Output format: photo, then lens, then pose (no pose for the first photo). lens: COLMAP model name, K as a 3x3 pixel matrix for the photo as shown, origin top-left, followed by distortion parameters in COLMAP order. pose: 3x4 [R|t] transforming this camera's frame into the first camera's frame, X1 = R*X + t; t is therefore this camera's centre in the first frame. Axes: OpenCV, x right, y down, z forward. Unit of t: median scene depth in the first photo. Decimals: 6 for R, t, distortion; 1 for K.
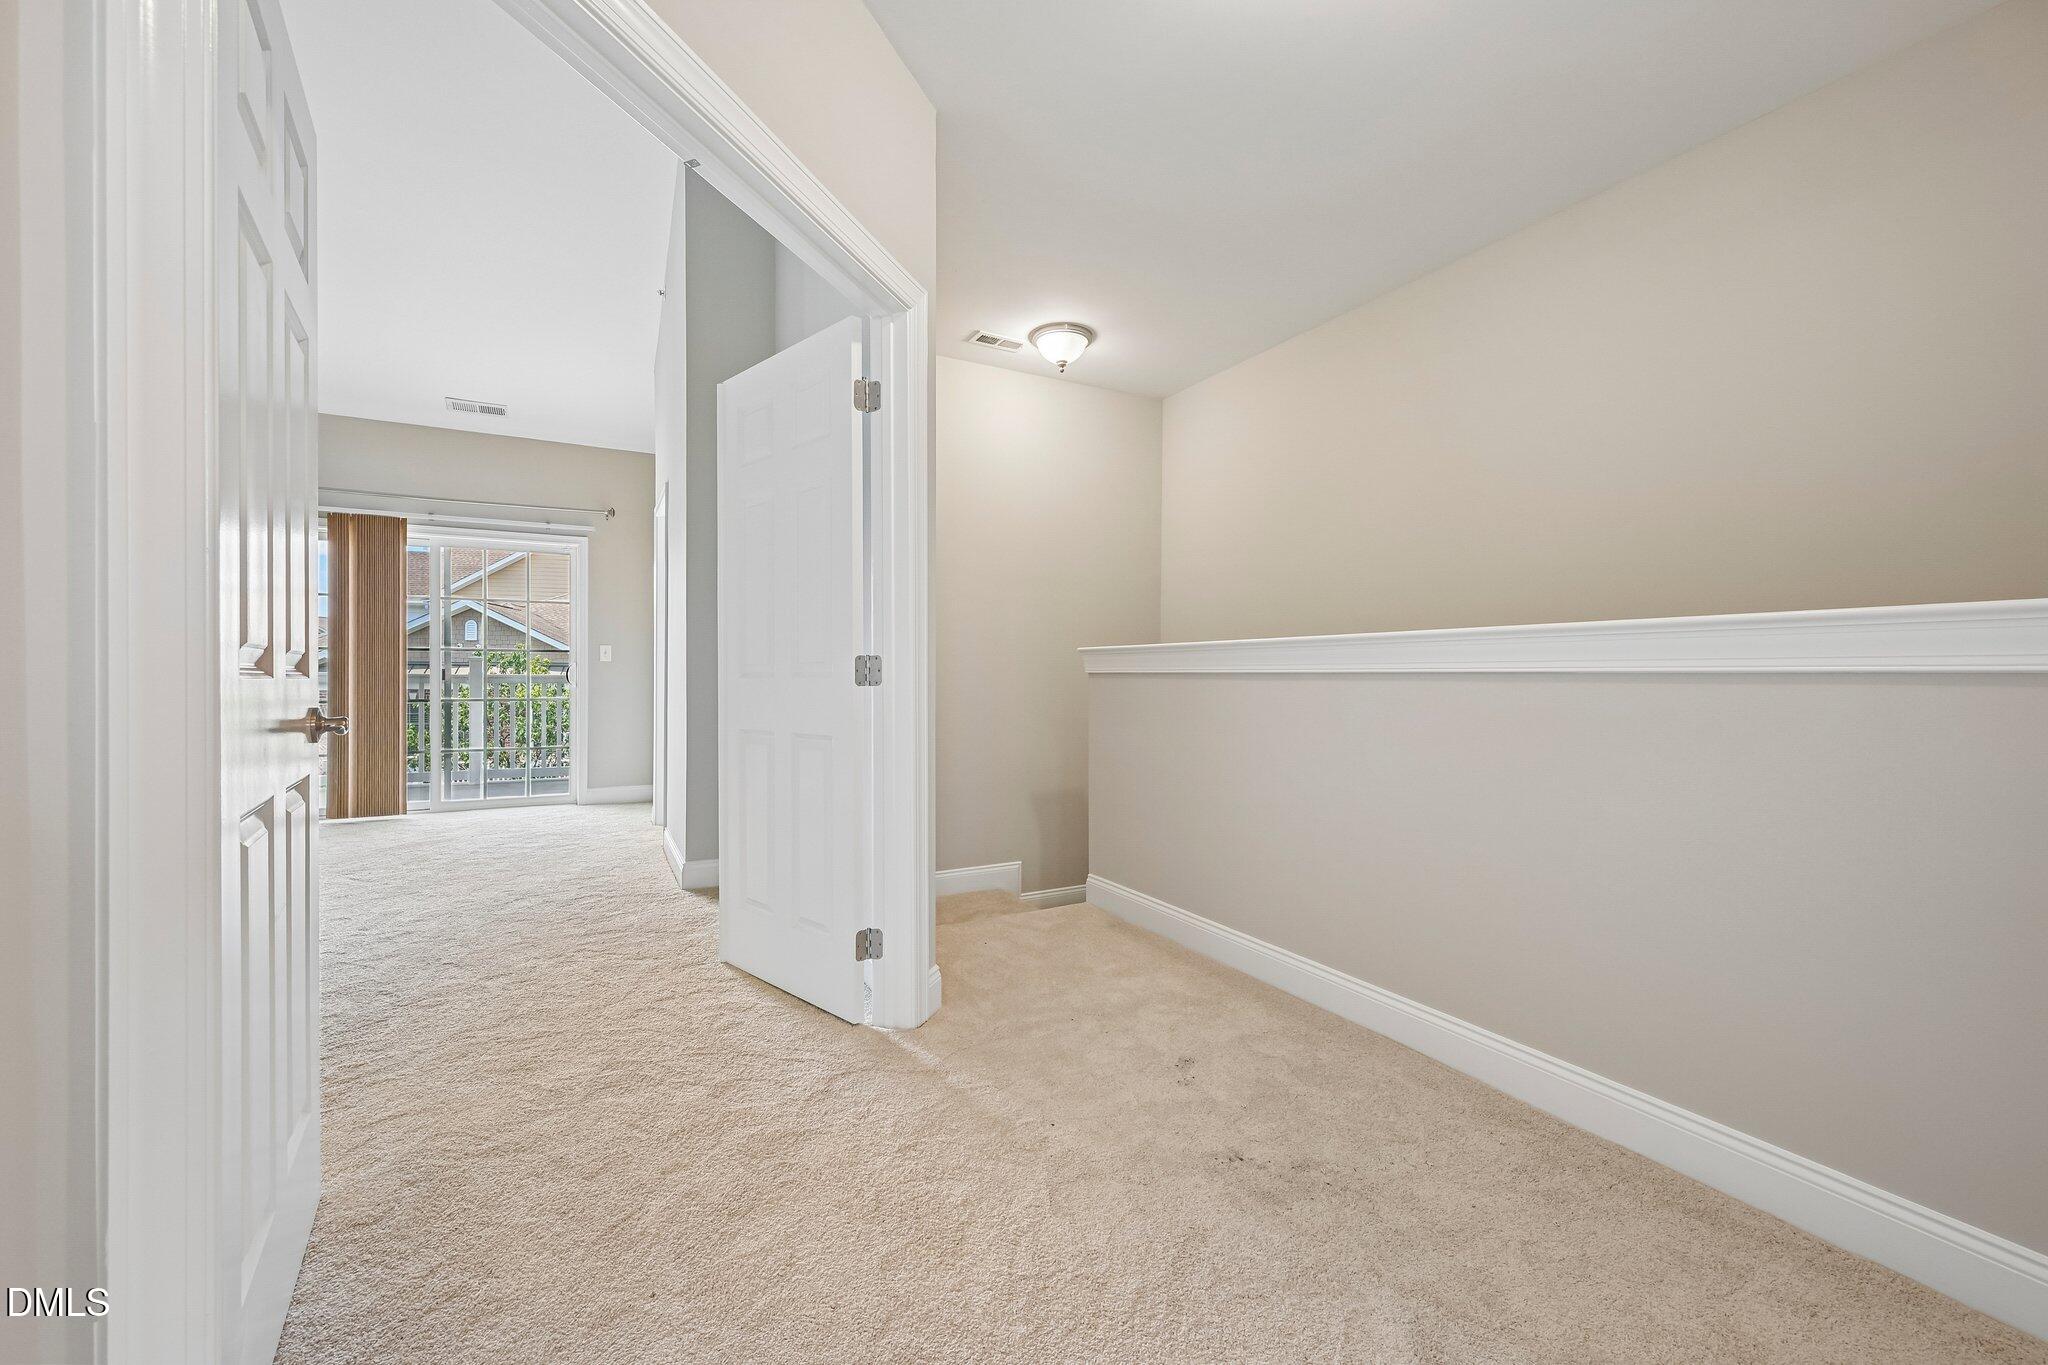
lens RADIAL K [[818.6, 0, 1022.0], [0, 818.6, 671.8], [0, 0, 1]] dist [-0.001905, -0.000169]
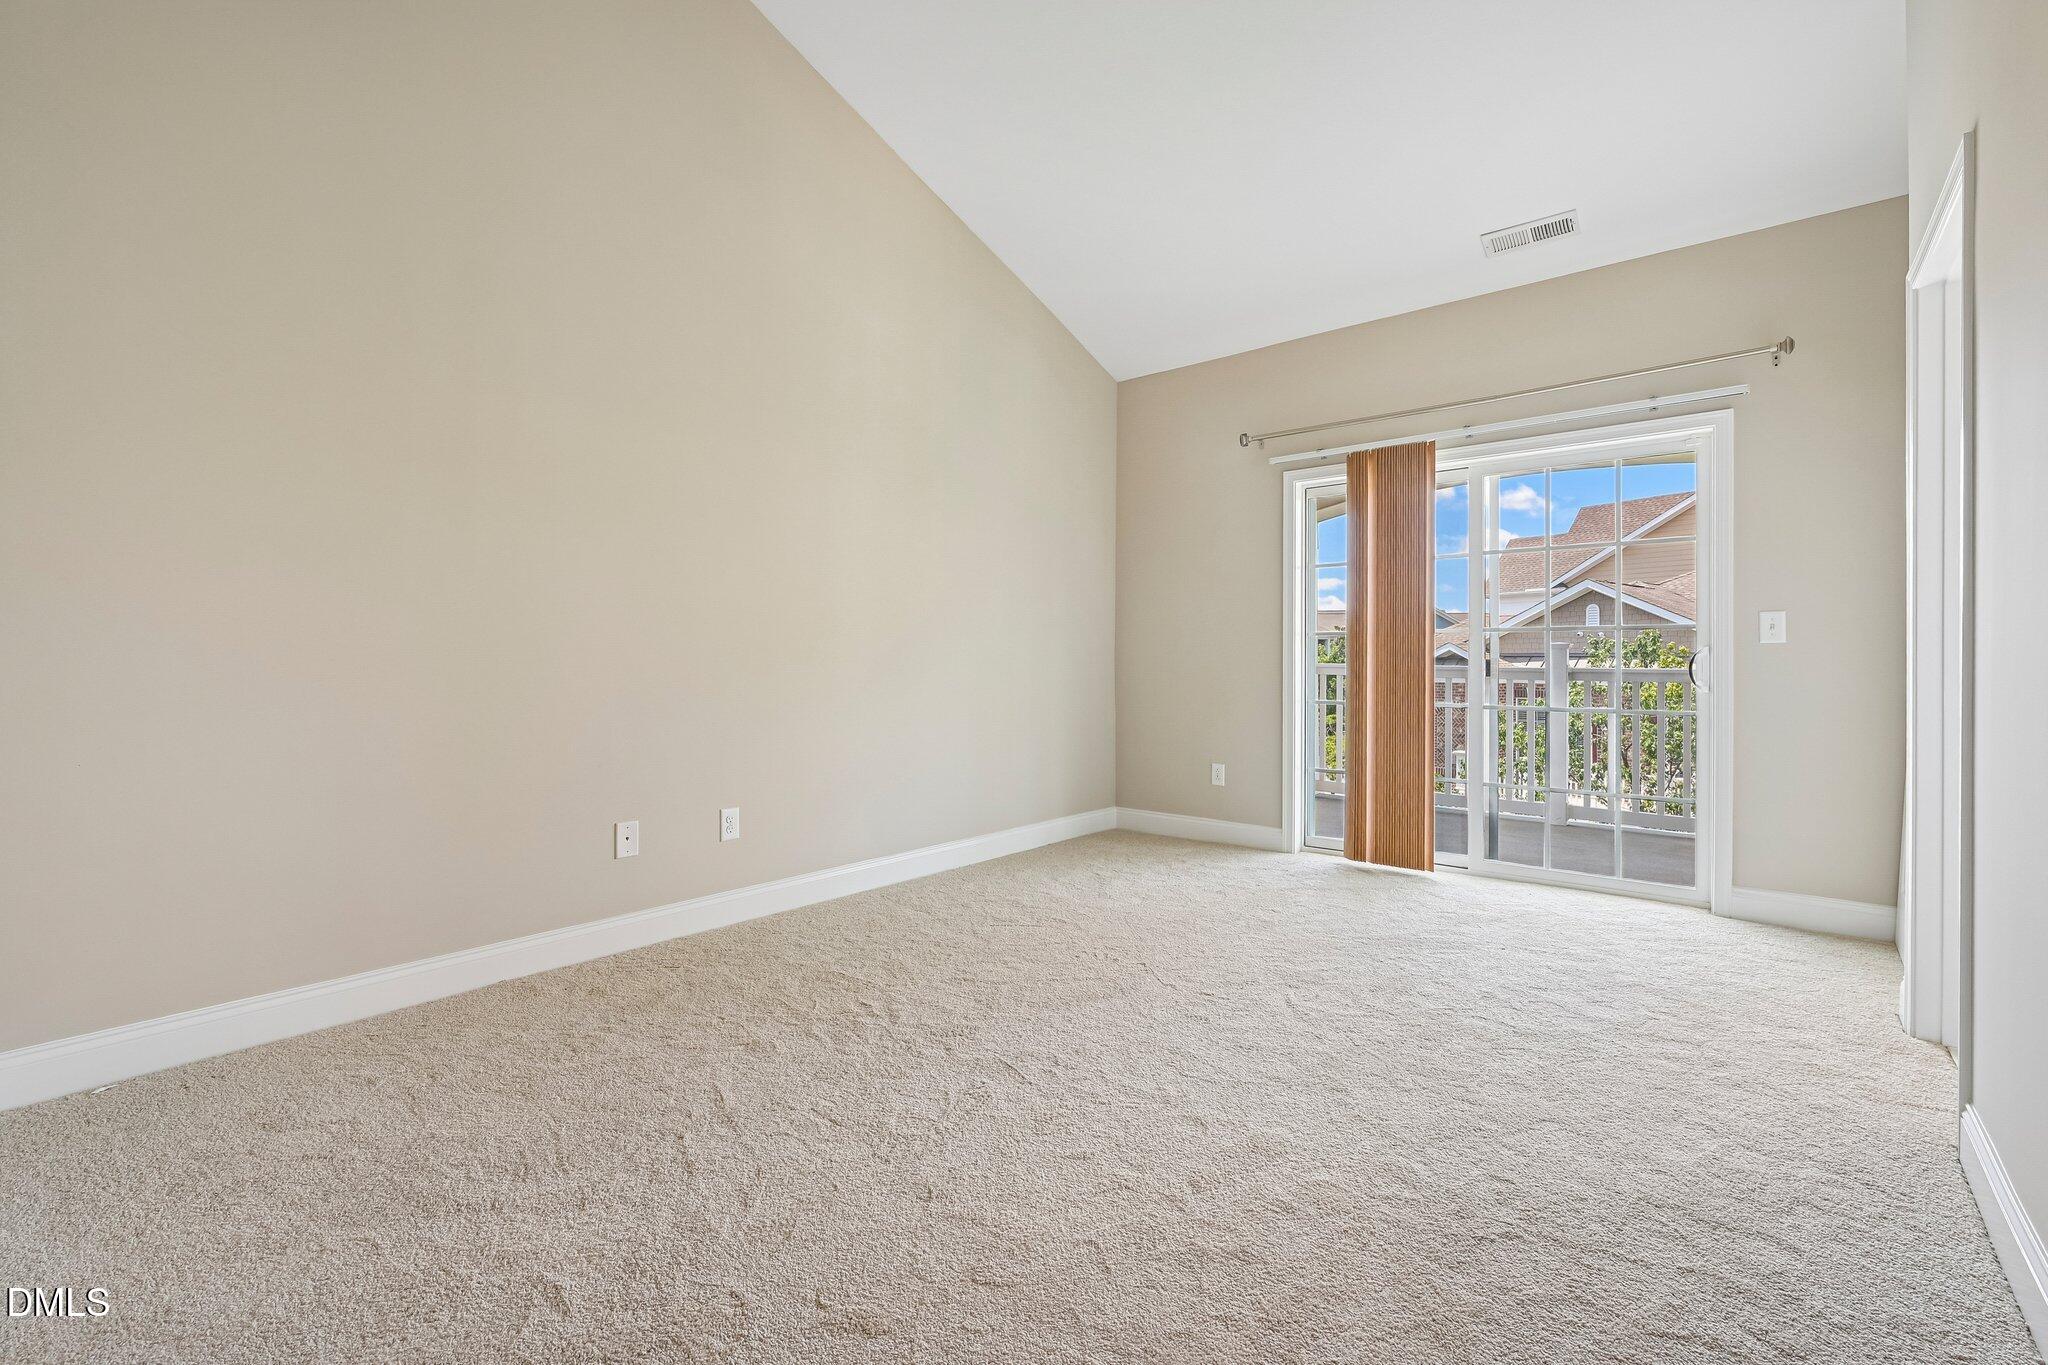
lens RADIAL K [[892.2, 0, 1022.3], [0, 892.2, 666.4], [0, 0, 1]] dist [0.000293, 0.000536]
pose [[0.387967, 0.001313, -0.921672, -0.188749], [0.000629, 0.999998, 0.001689, 0.000417], [0.921673, -0.001235, 0.387966, 0.375065]]
